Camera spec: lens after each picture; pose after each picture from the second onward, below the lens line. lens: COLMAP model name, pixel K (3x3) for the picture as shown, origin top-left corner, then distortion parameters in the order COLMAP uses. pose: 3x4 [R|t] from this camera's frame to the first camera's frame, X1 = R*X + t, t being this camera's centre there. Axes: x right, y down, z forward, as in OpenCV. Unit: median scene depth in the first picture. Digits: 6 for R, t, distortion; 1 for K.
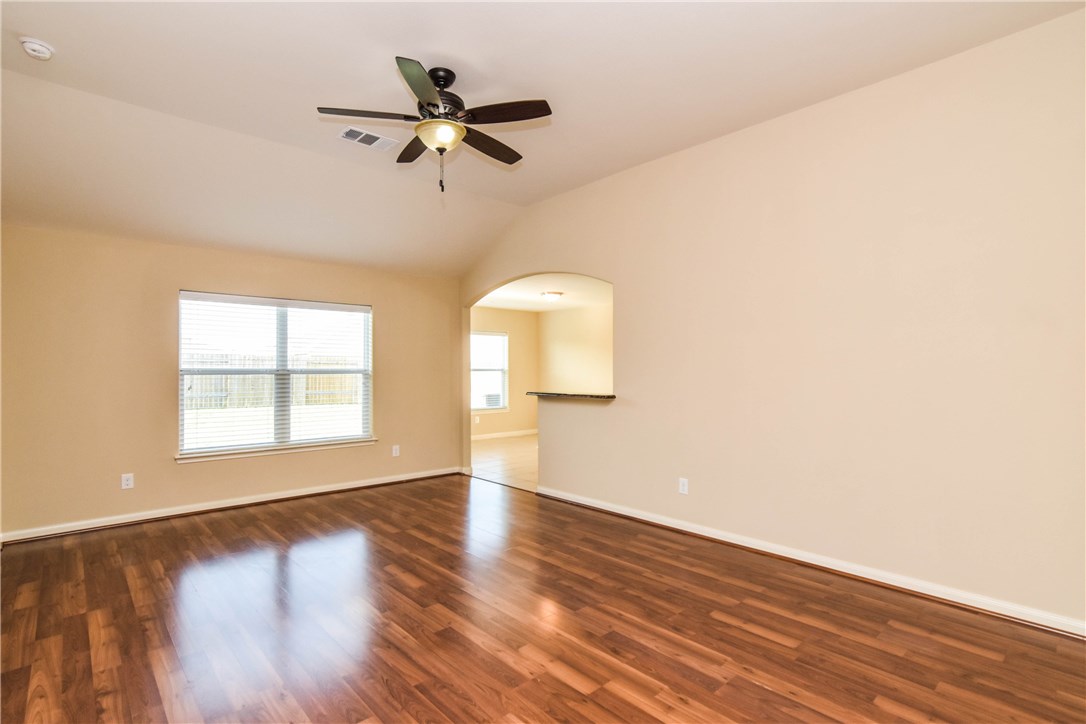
lens RADIAL K [[527.8, 0, 540.1], [0, 527.8, 361.0], [0, 0, 1]] dist [-0.012217, 0.007091]
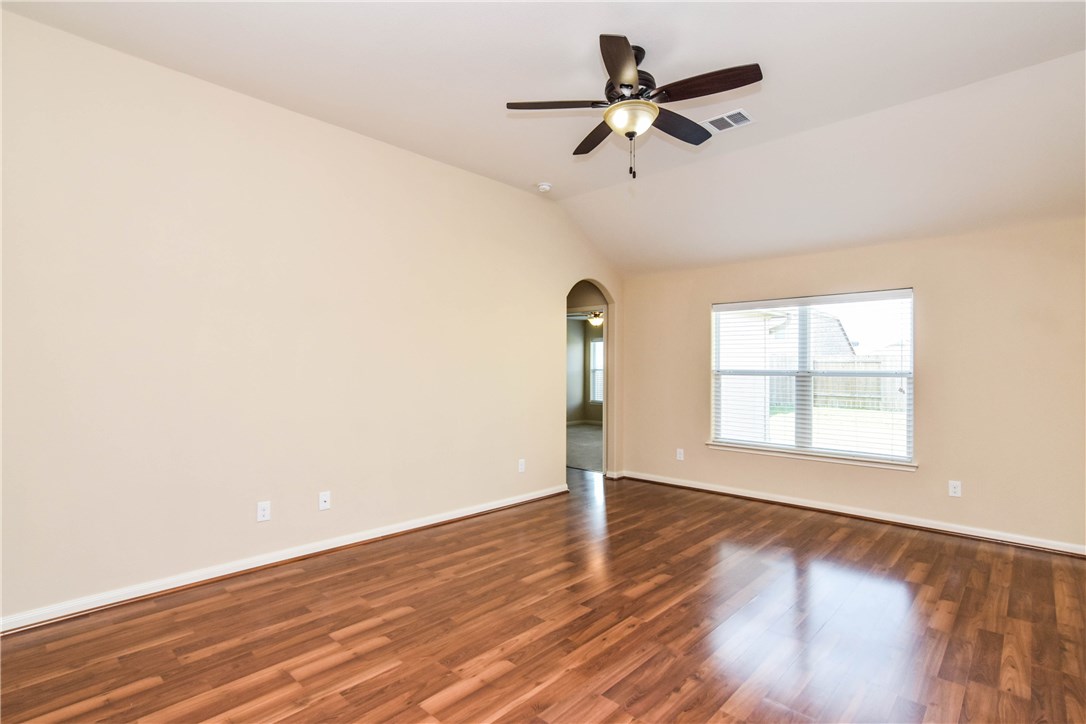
lens RADIAL K [[527.8, 0, 542.5], [0, 527.8, 363.7], [0, 0, 1]] dist [-0.012217, 0.007091]
pose [[0.086071, -0.007221, -0.996263, 0.425612], [0.010481, 0.999925, -0.006342, 0.003847], [0.996234, -0.009896, 0.086140, 0.450597]]
